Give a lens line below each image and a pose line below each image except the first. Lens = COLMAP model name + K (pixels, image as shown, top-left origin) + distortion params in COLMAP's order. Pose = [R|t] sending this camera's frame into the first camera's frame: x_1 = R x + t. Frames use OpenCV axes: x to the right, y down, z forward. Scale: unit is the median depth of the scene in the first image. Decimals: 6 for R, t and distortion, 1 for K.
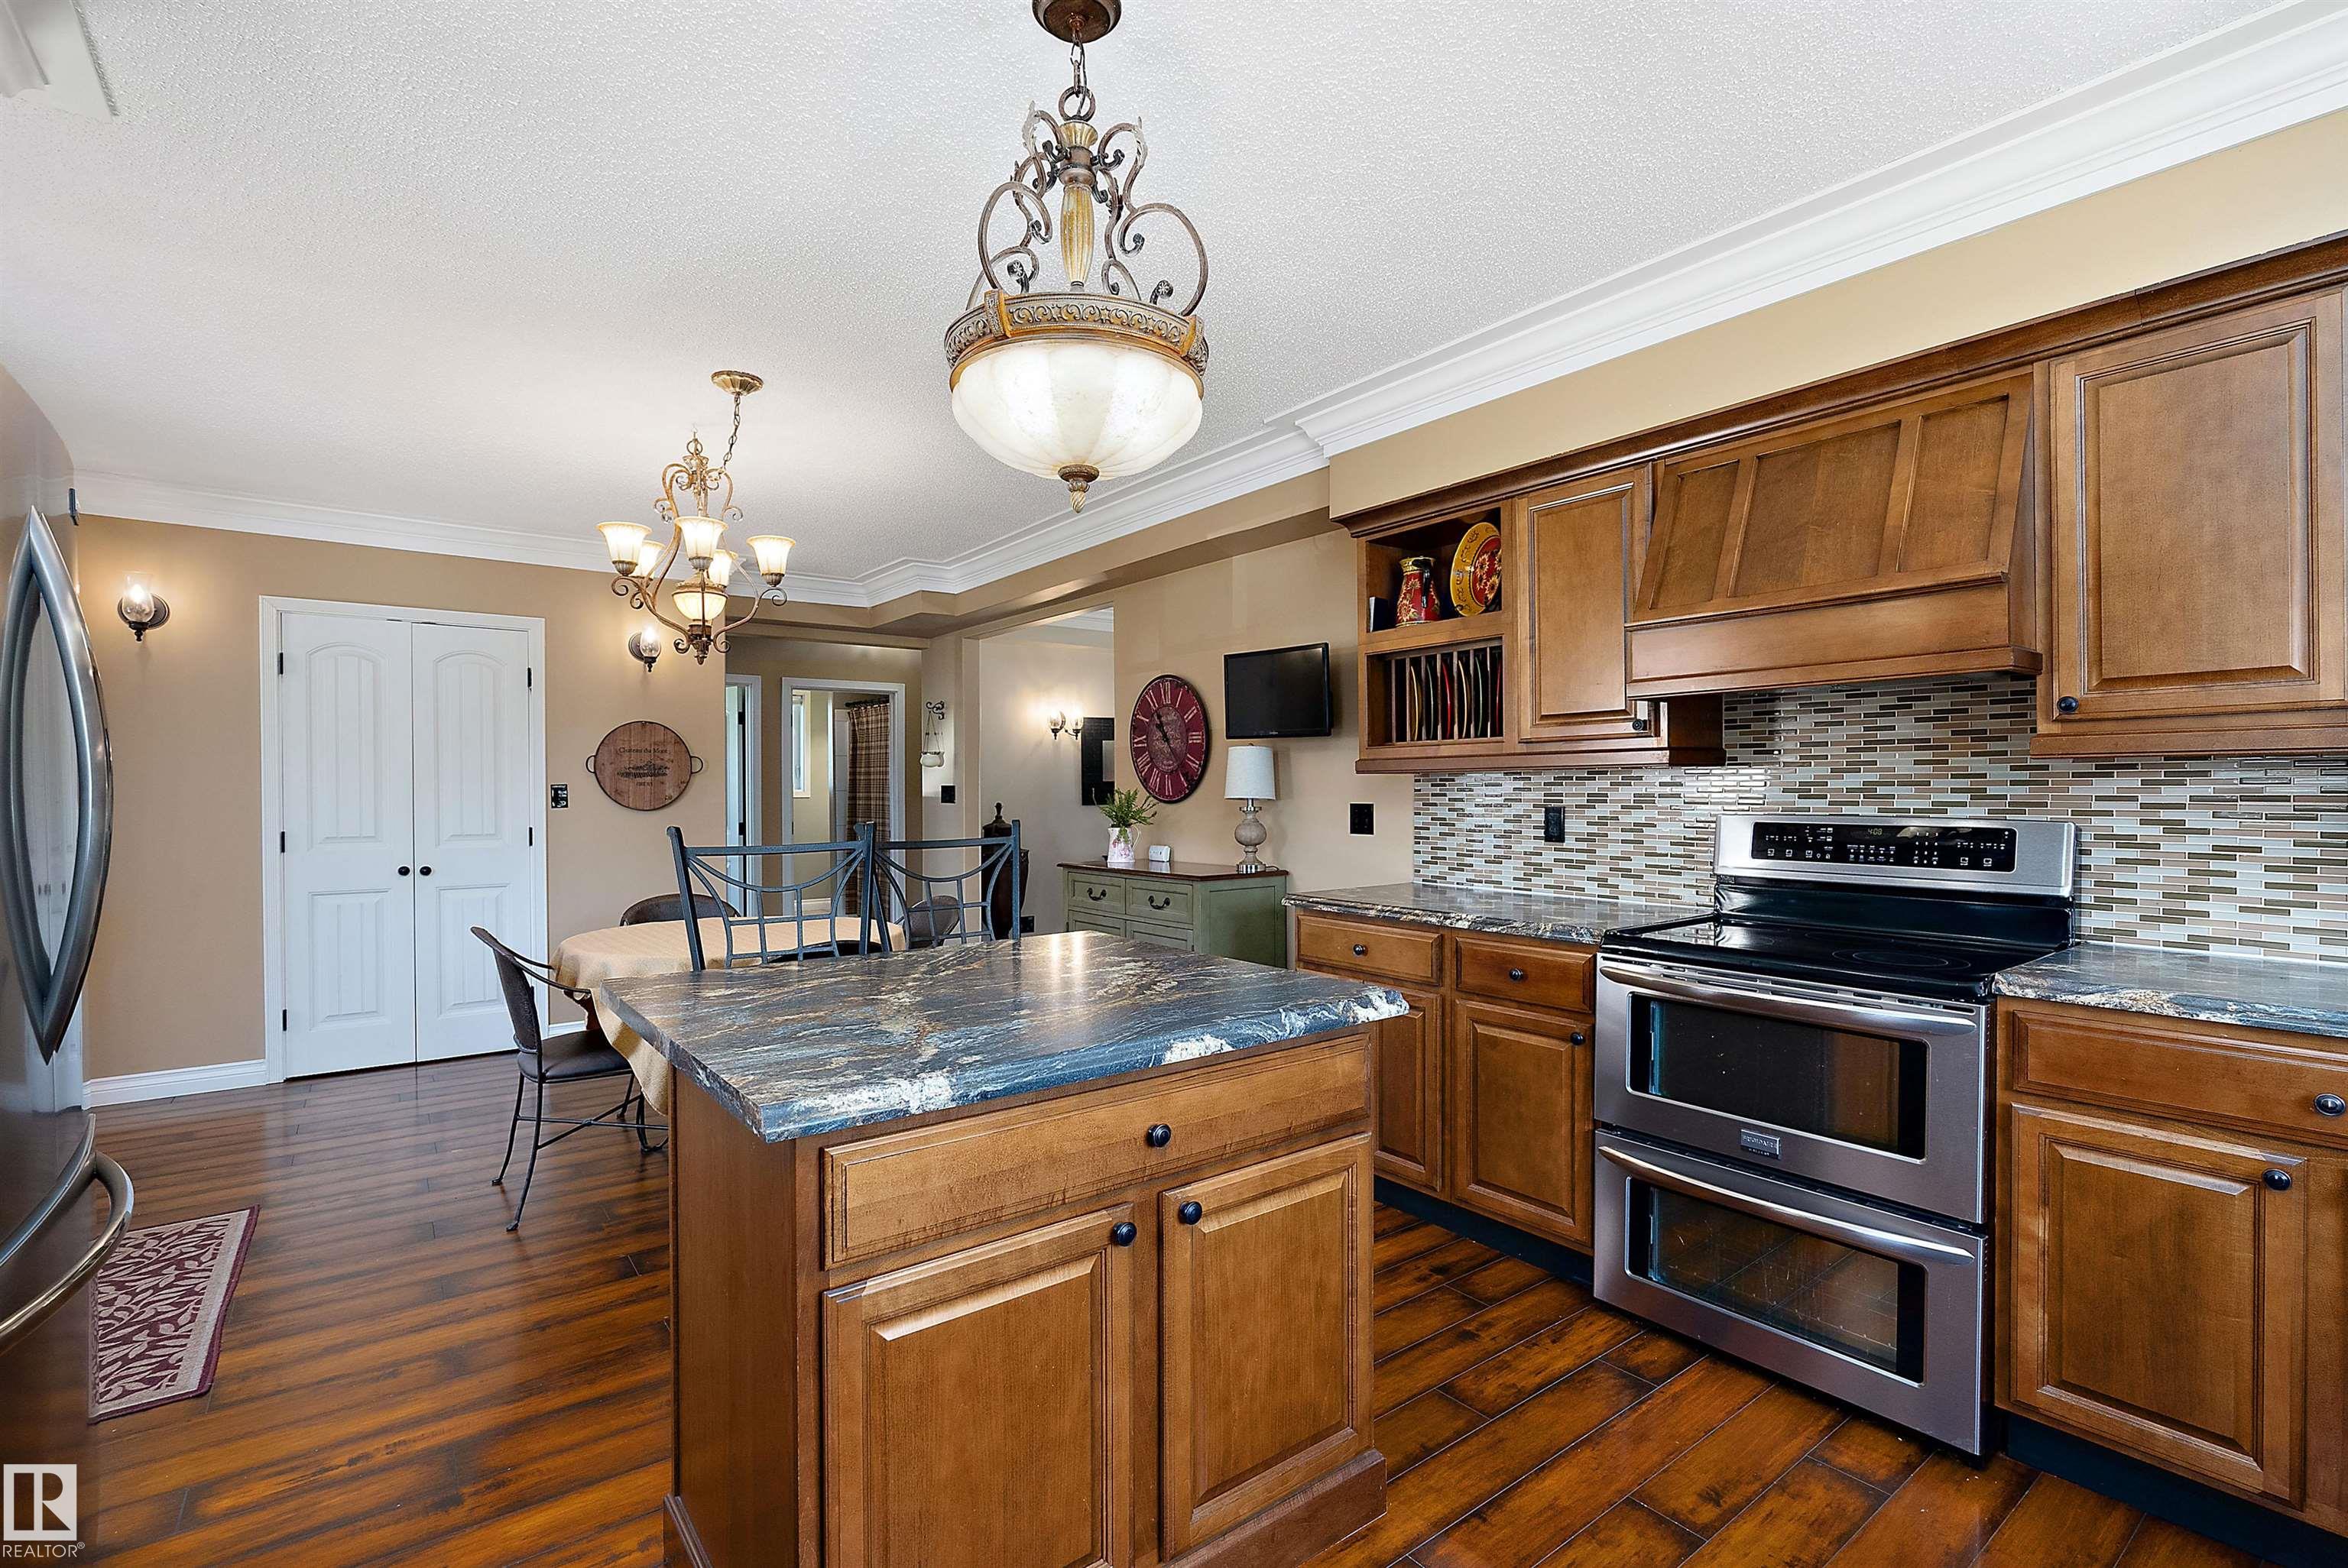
lens RADIAL K [[1069.0, 0, 1196.2], [0, 1069.0, 790.1], [0, 0, 1]] dist [-0.004966, 0.001004]
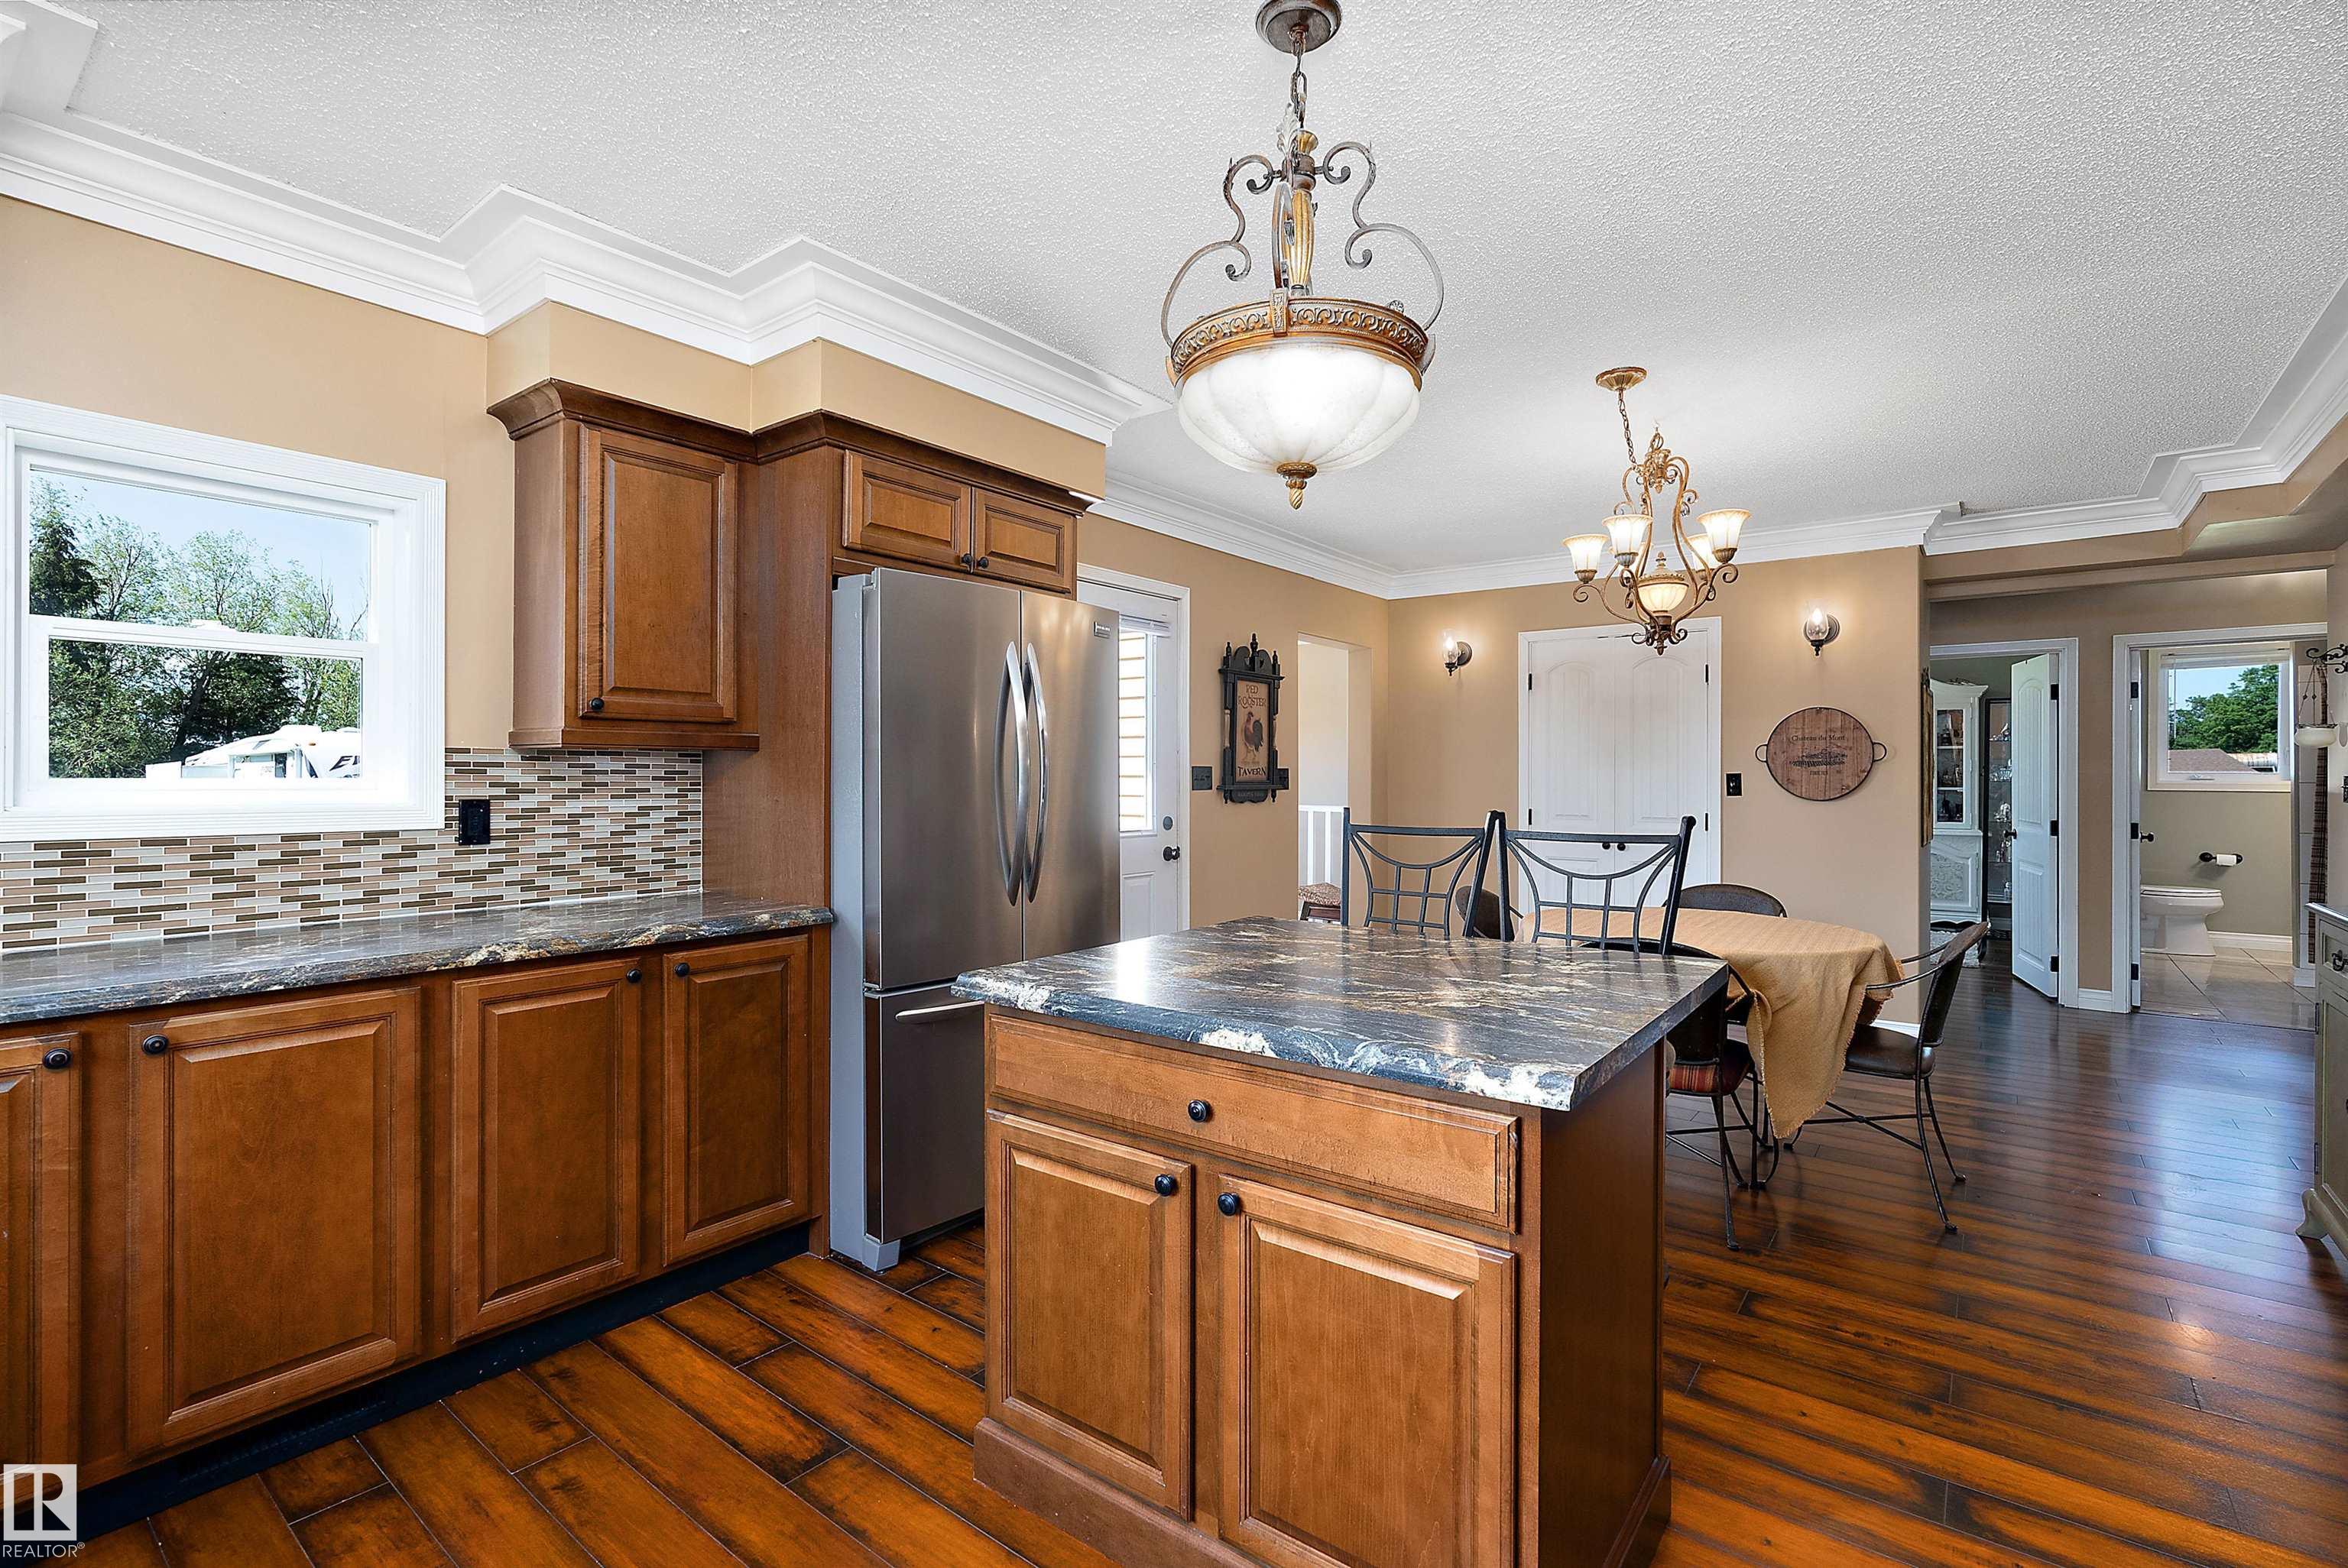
lens RADIAL K [[1069.0, 0, 1183.1], [0, 1069.0, 781.3], [0, 0, 1]] dist [-0.004966, 0.001004]
pose [[0.246250, 0.006228, -0.969186, 0.566417], [-0.004712, 0.999975, 0.005229, -0.000763], [0.969195, 0.003279, 0.246273, 0.428469]]
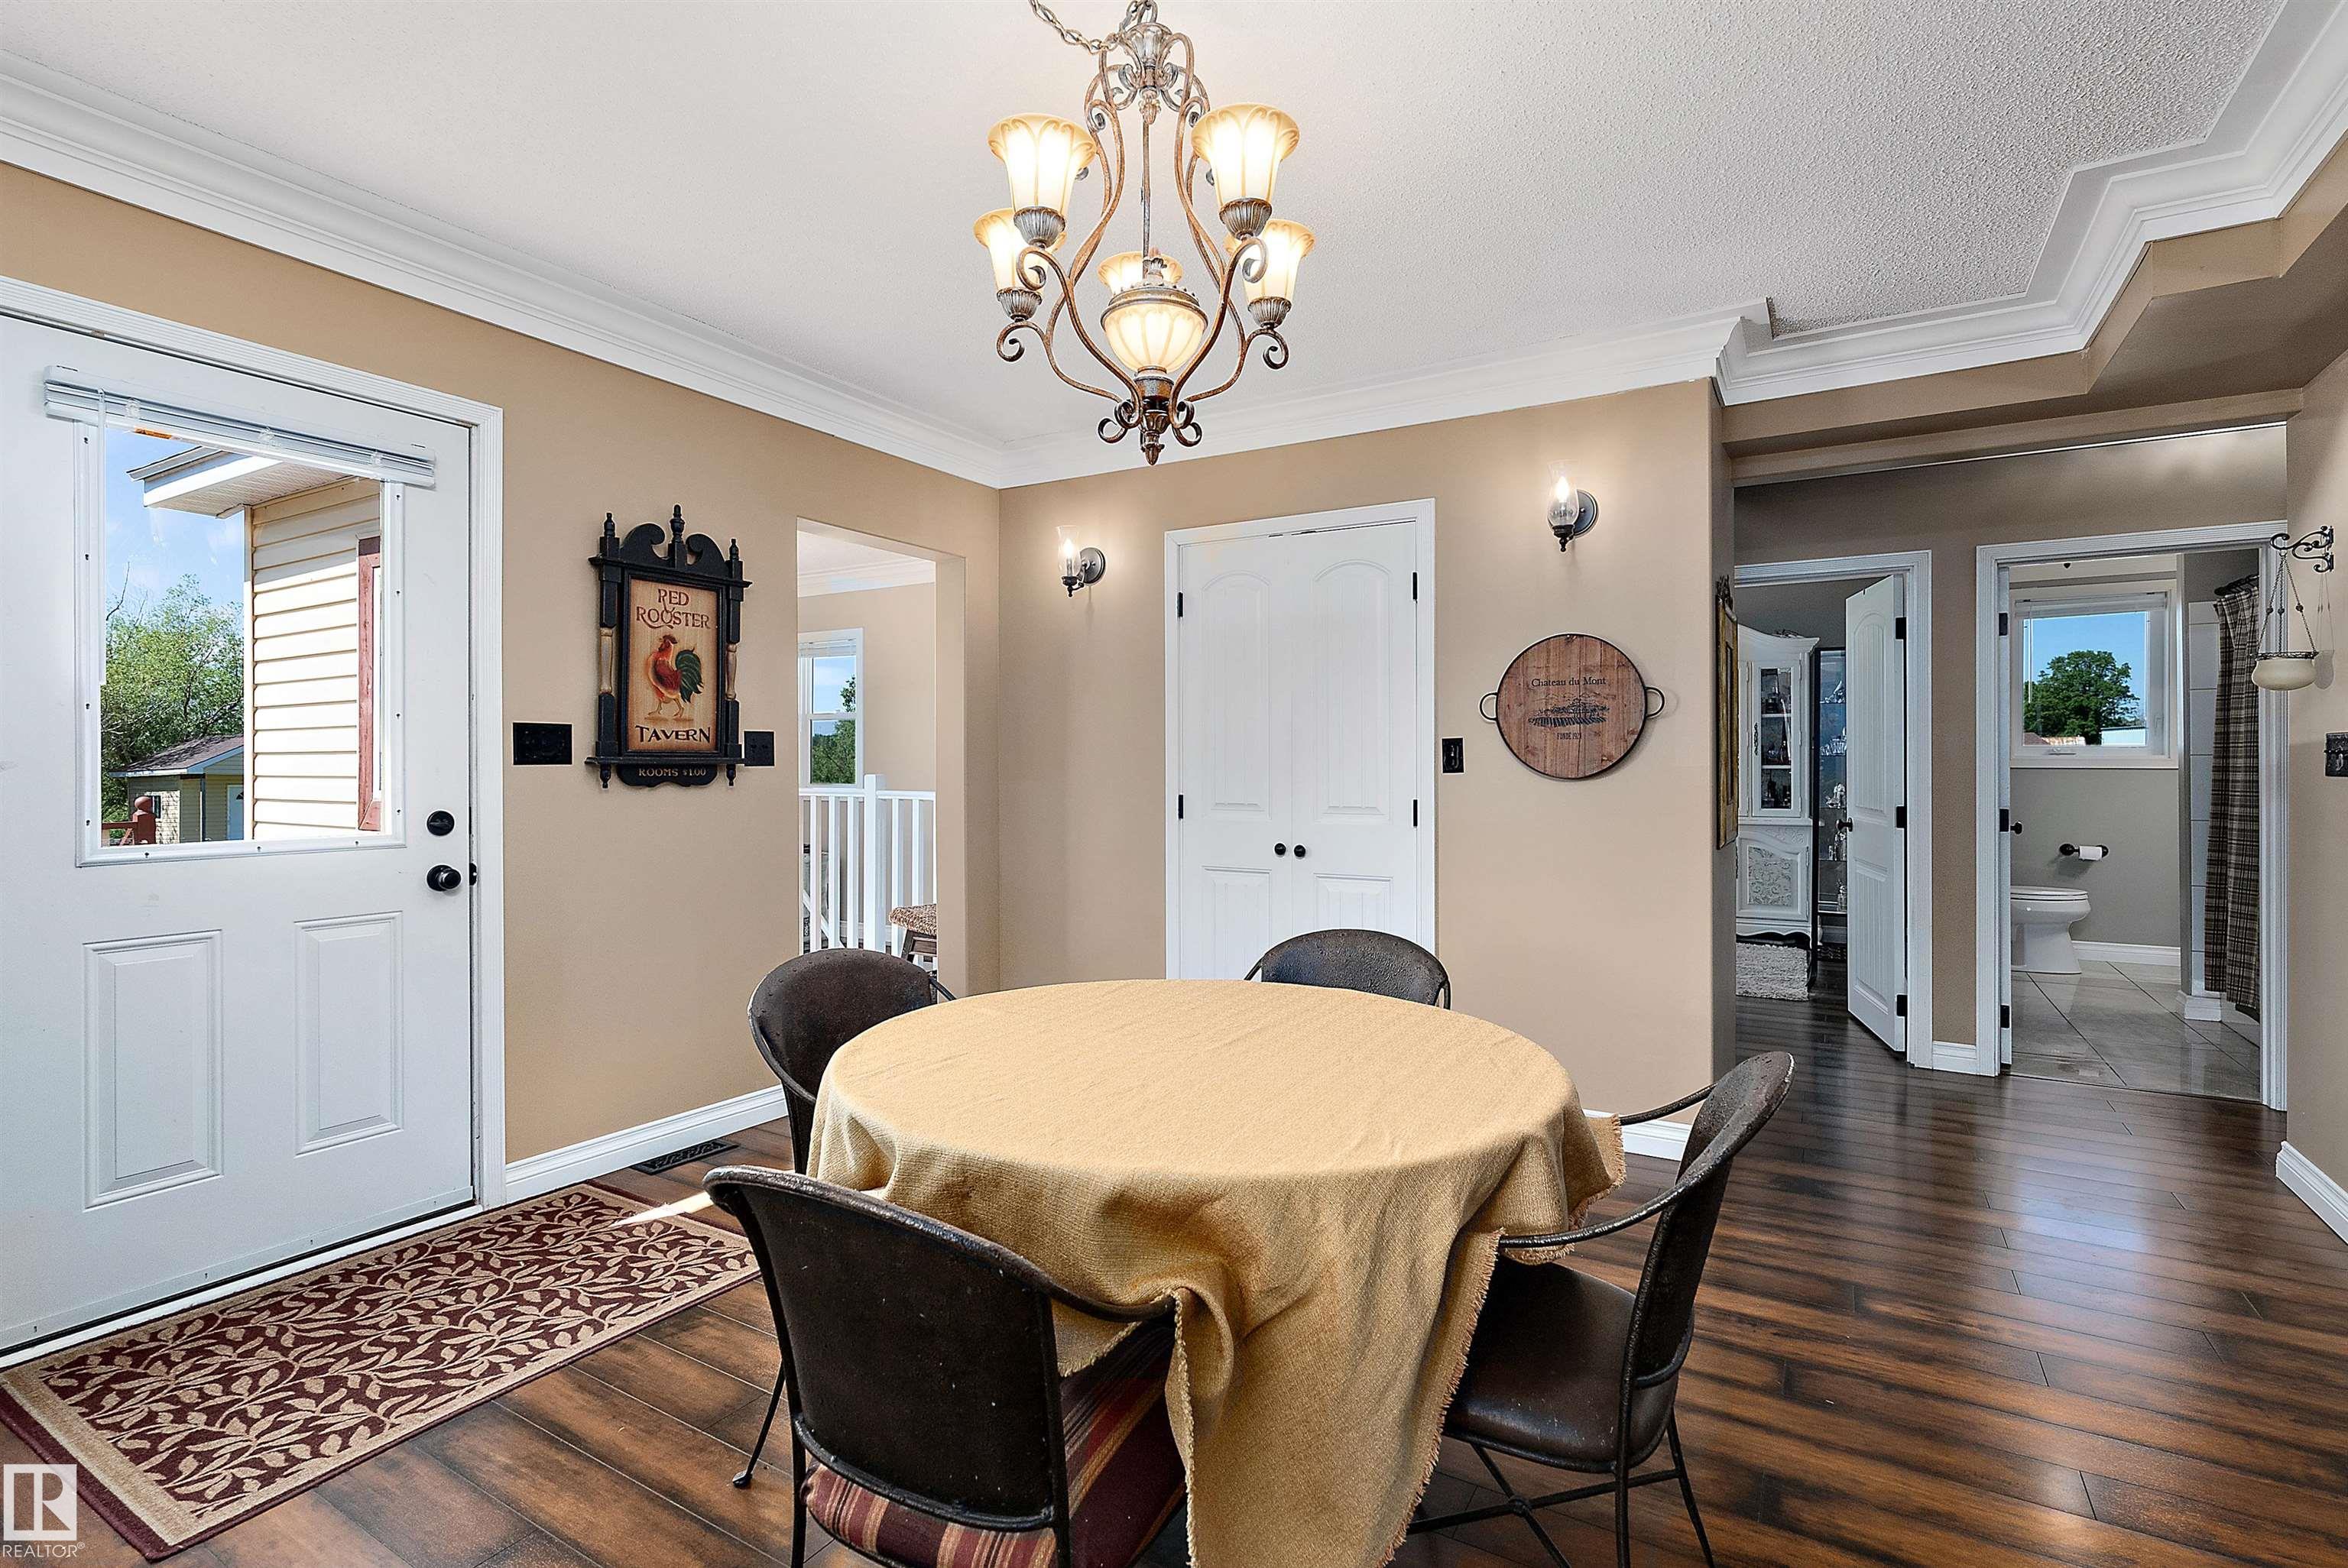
lens RADIAL K [[1108.9, 0, 1181.1], [0, 1108.9, 771.6], [0, 0, 1]] dist [-0.007425, 0.000060]
pose [[0.358899, 0.006591, -0.933353, 0.005662], [-0.001569, 0.999978, 0.006458, 0.023431], [0.933375, -0.000854, 0.358902, 1.152256]]
